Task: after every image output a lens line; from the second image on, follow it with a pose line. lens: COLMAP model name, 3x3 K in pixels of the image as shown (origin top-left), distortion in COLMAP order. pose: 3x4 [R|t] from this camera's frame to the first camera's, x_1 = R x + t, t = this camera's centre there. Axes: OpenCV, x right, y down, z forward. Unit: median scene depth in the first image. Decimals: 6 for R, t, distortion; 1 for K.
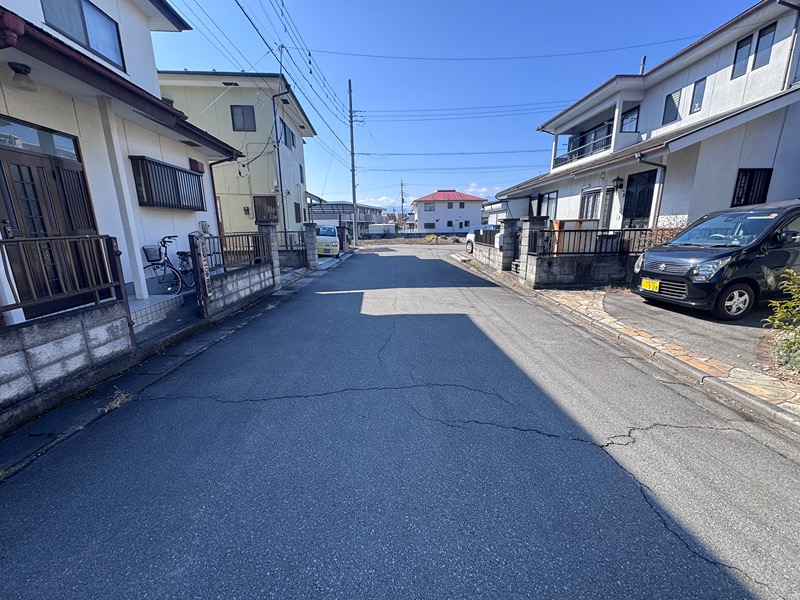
lens RADIAL K [[321.2, 0, 400.0], [0, 321.2, 300.0], [0, 0, 1]] dist [0.018828, -0.000031]
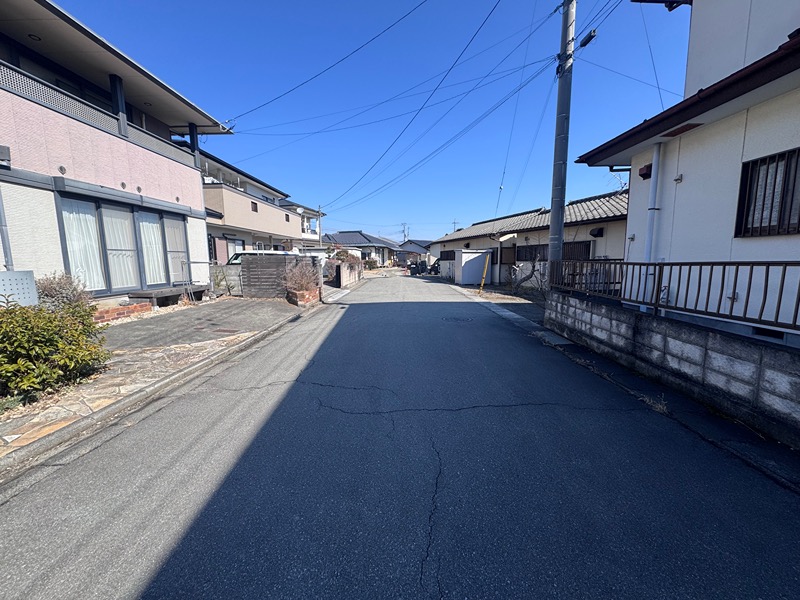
lens RADIAL K [[321.2, 0, 400.0], [0, 321.2, 300.0], [0, 0, 1]] dist [0.018828, -0.000031]
pose [[-0.999388, 0.019295, 0.029161, -0.017485], [0.028273, 0.936626, 0.349187, -0.424955], [-0.020576, 0.349798, -0.936599, 1.848636]]
